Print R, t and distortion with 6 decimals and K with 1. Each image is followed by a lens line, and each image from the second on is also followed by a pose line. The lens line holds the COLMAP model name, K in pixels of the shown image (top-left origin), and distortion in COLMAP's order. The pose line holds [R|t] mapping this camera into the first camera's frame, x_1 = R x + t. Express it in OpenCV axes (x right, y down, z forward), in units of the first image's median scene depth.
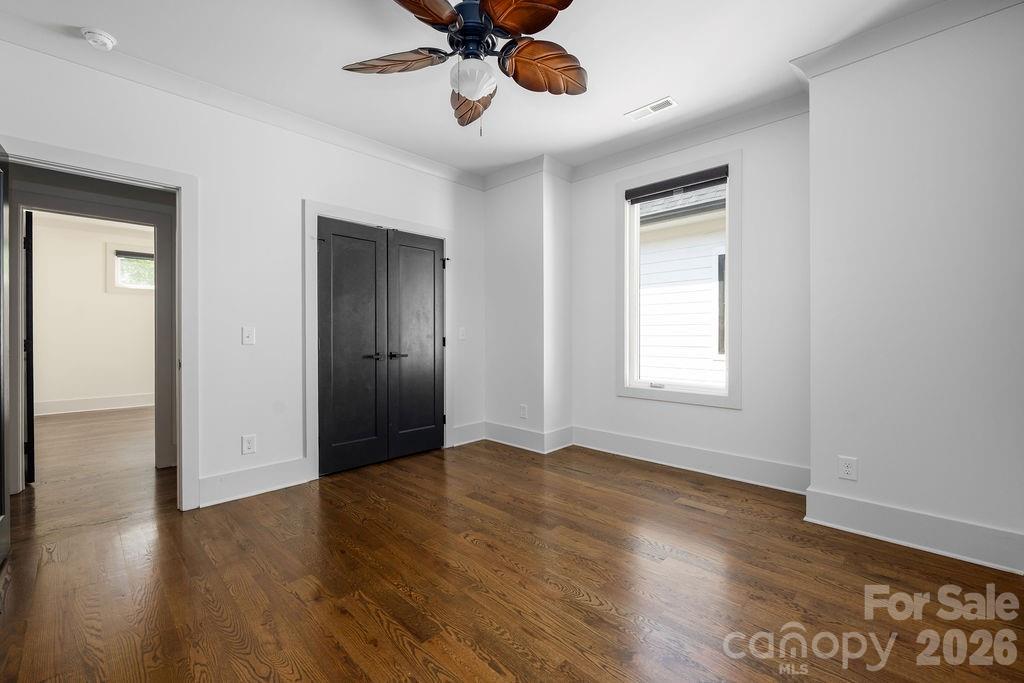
lens RADIAL K [[434.2, 0, 512.8], [0, 434.2, 335.3], [0, 0, 1]] dist [0.000117, -0.000007]
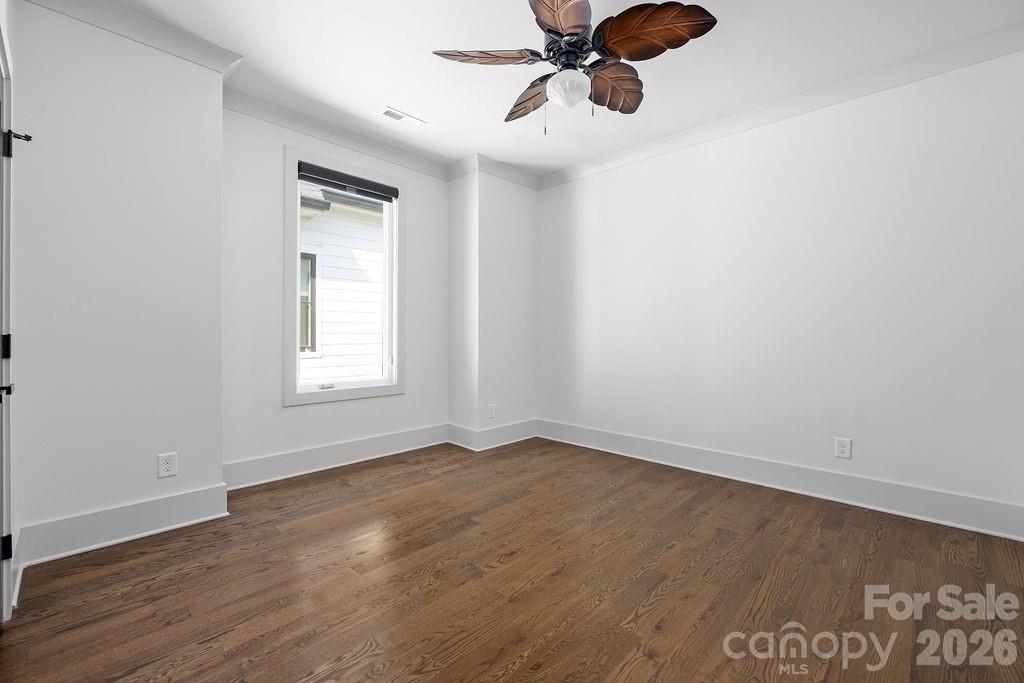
lens RADIAL K [[434.2, 0, 512.8], [0, 434.2, 335.3], [0, 0, 1]] dist [0.000117, -0.000007]
pose [[-0.020293, -0.001605, 0.999793, -0.728419], [-0.004128, 0.999990, 0.001522, 0.003382], [-0.999786, -0.004096, -0.020299, 0.738312]]
